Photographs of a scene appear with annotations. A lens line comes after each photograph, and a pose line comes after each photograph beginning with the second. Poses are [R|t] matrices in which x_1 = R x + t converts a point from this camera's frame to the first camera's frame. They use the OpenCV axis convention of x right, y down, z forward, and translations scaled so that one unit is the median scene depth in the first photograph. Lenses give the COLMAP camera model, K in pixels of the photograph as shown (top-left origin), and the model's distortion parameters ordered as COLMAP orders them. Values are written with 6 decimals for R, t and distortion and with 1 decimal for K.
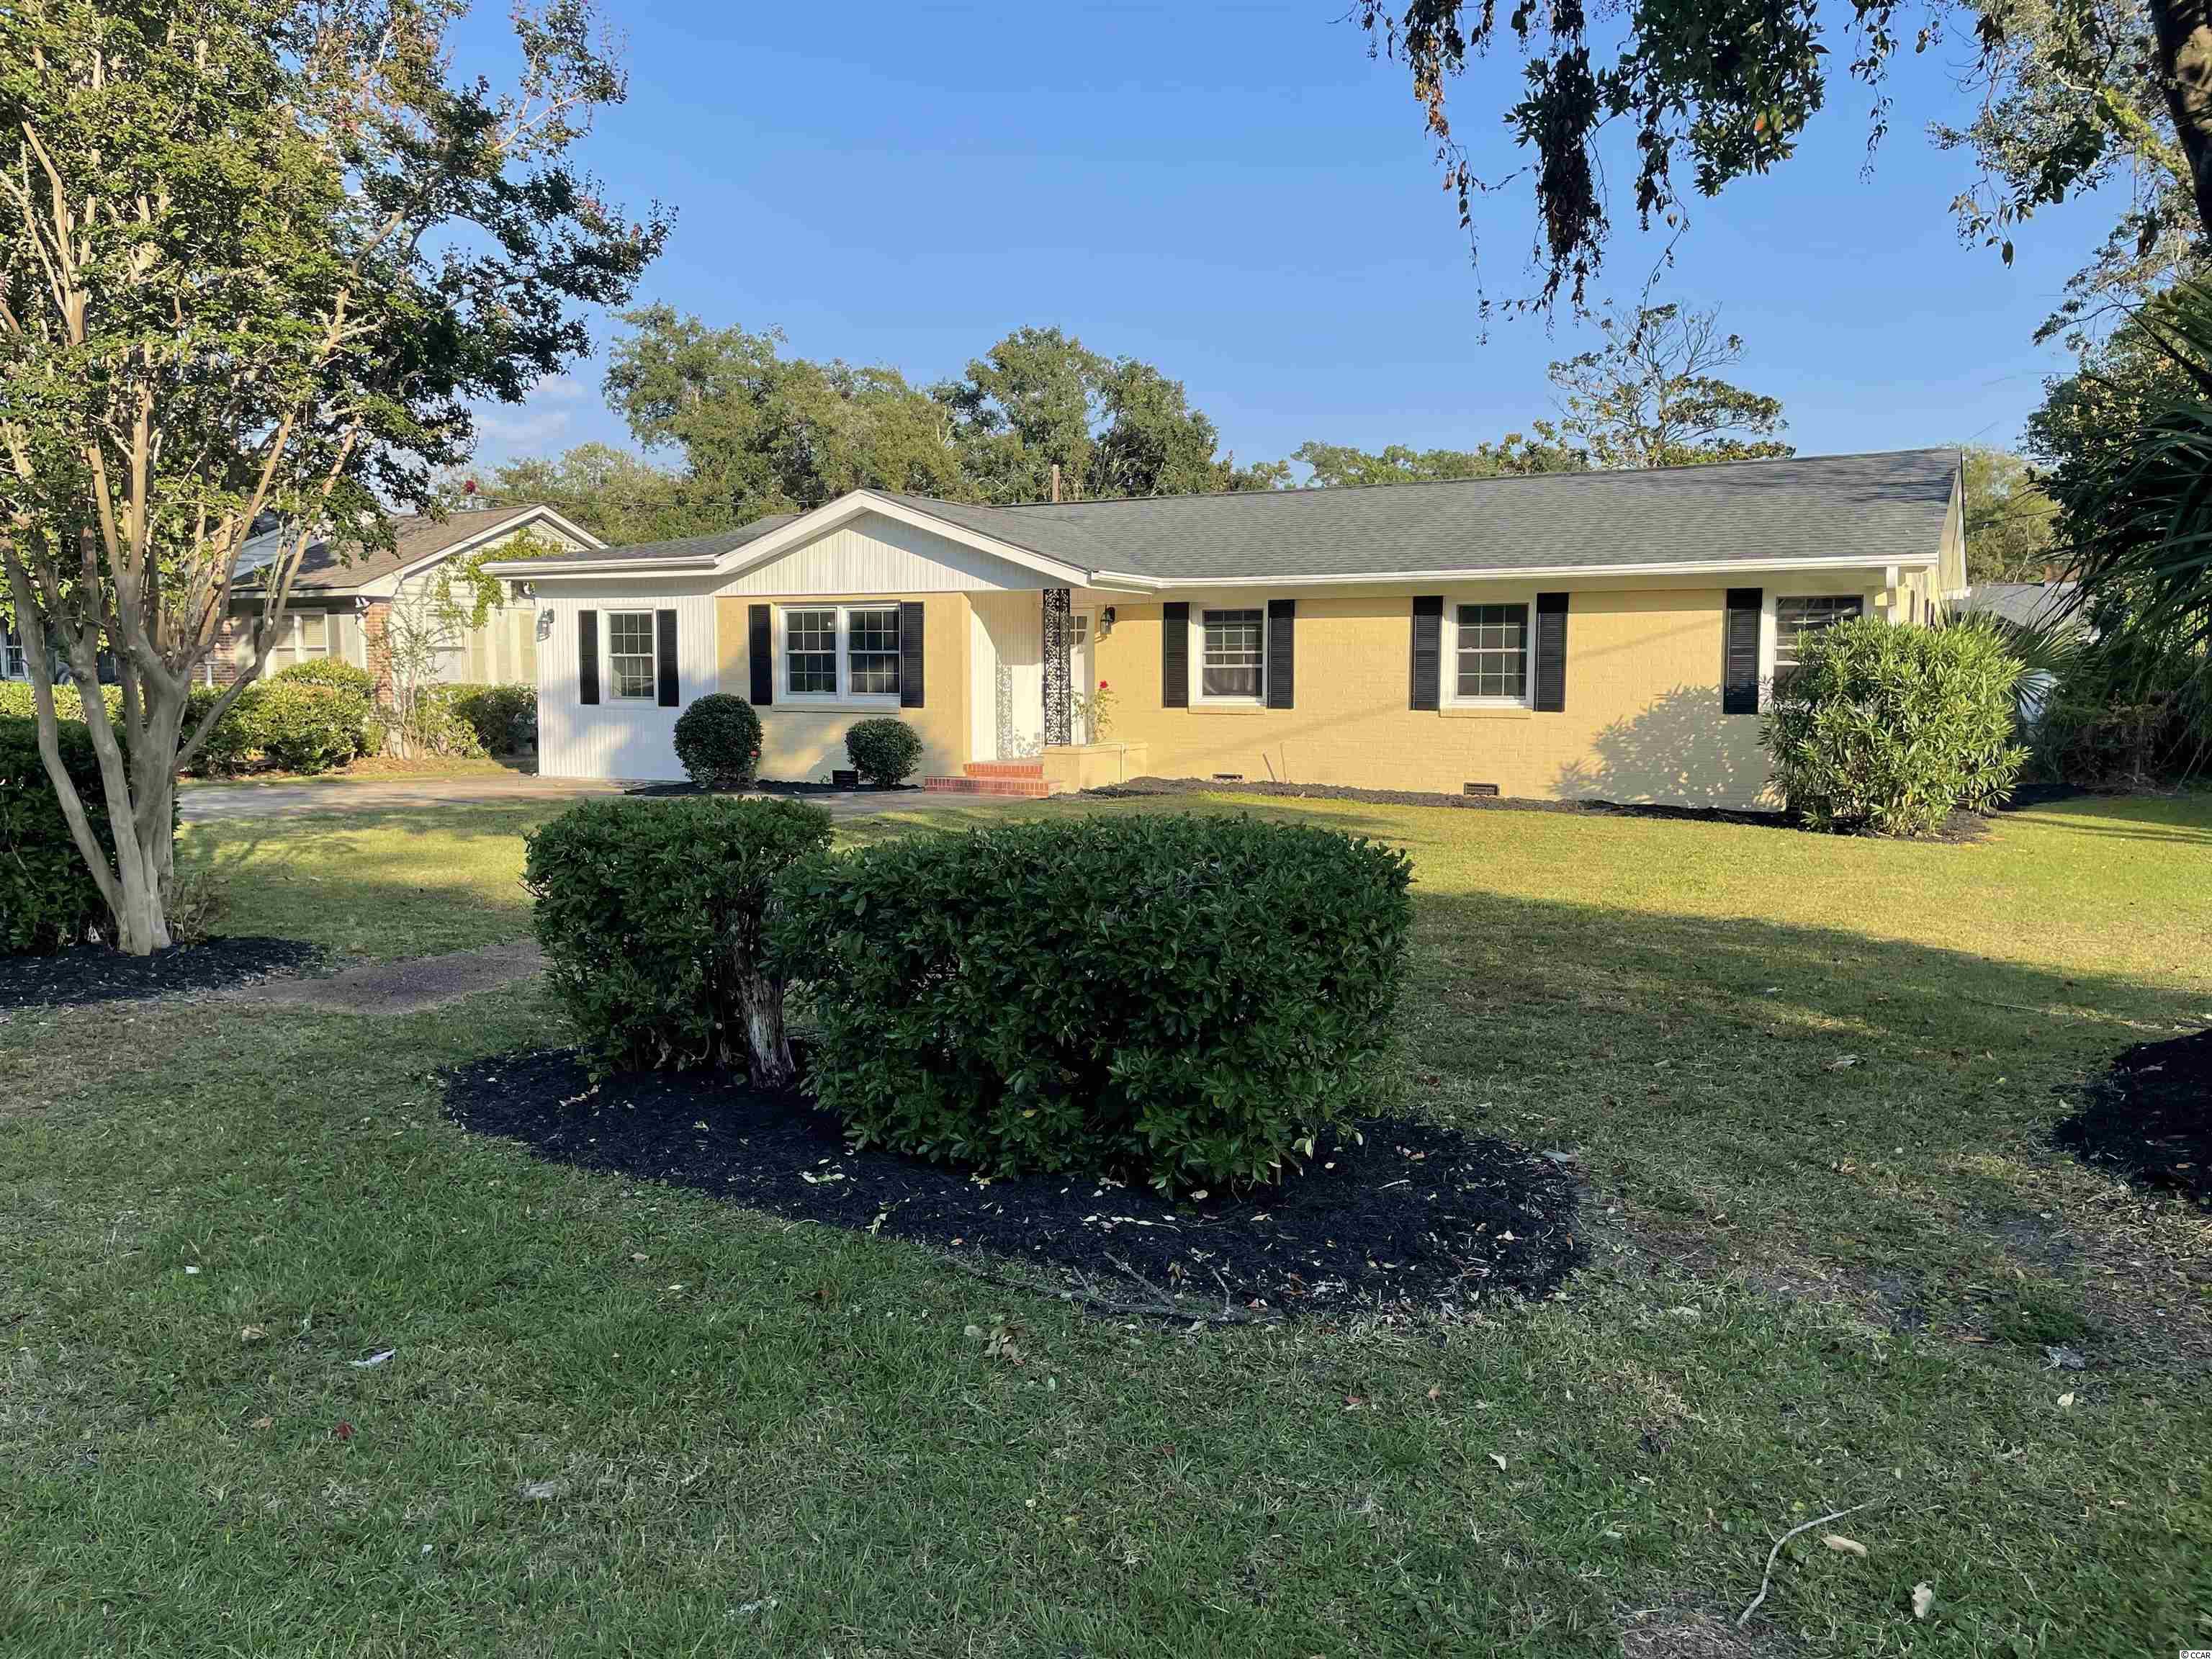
lens RADIAL K [[1677.7, 0, 1096.1], [0, 1677.7, 823.1], [0, 0, 1]] dist [0.088649, -0.120990]
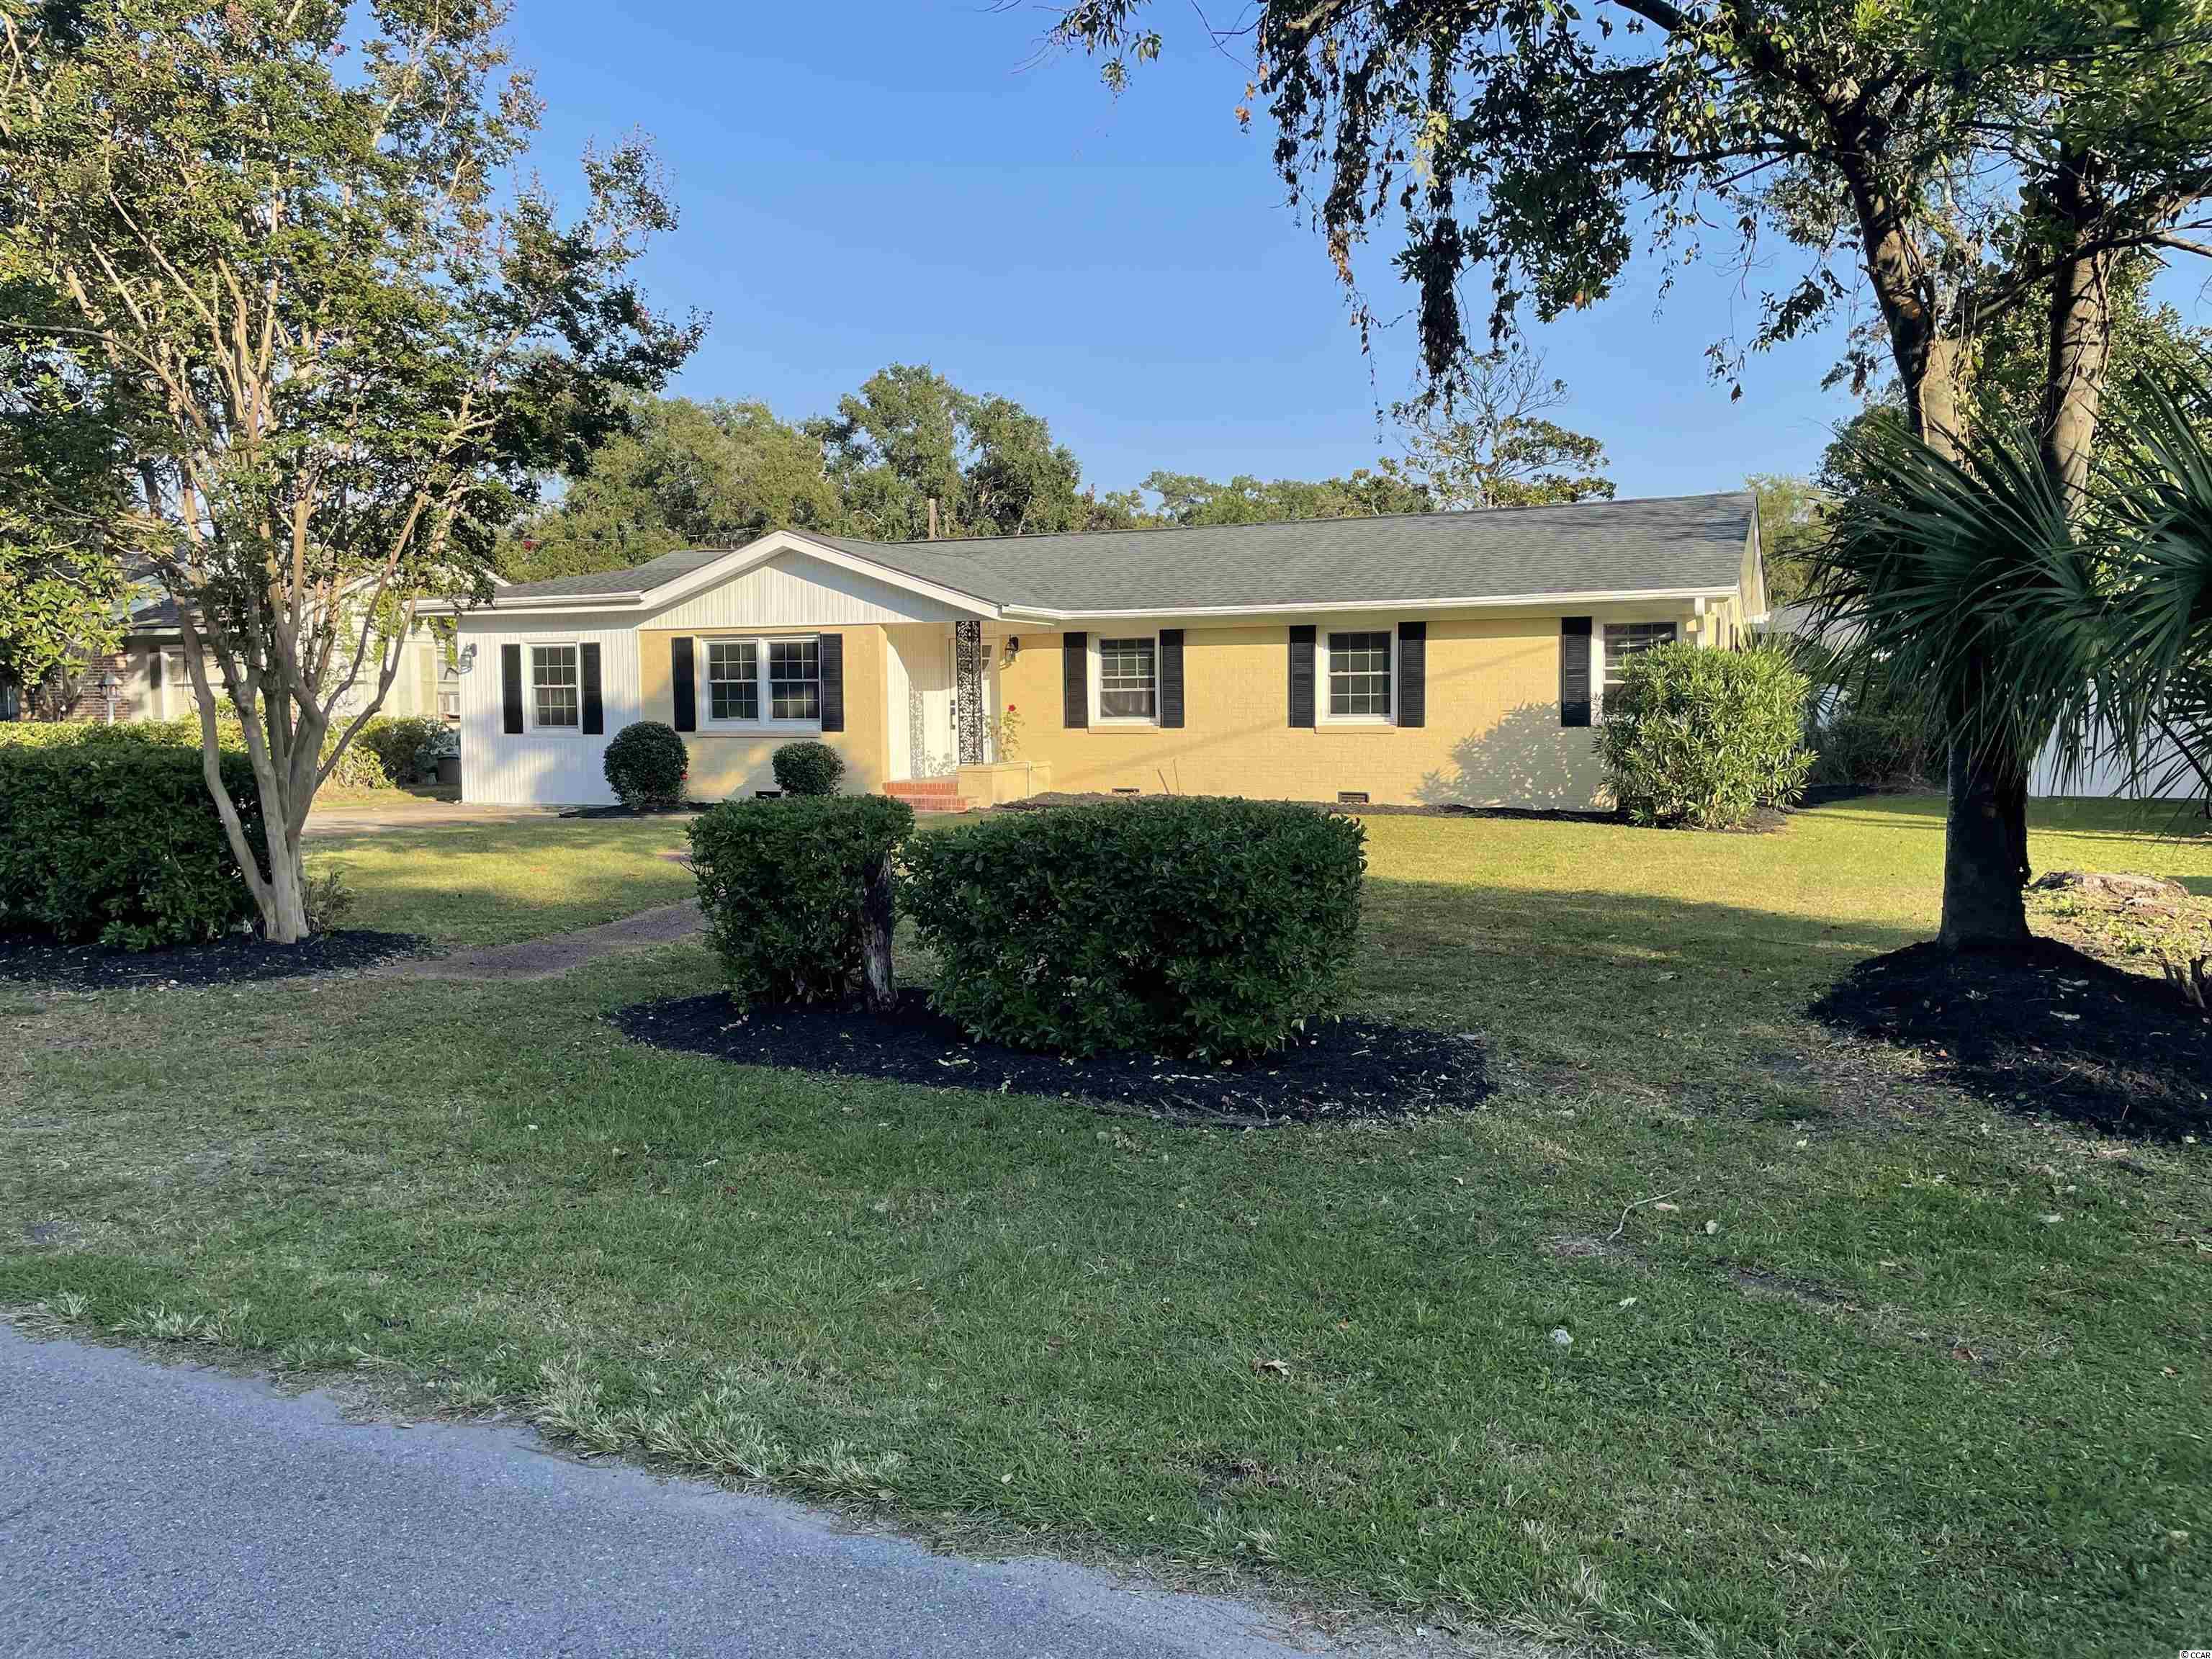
lens RADIAL K [[1677.7, 0, 1111.9], [0, 1677.7, 810.4], [0, 0, 1]] dist [0.088649, -0.120990]
pose [[0.995165, -0.019083, 0.096347, -0.086298], [0.021187, 0.999558, -0.020867, 0.018835], [-0.095906, 0.022807, 0.995129, -0.207242]]
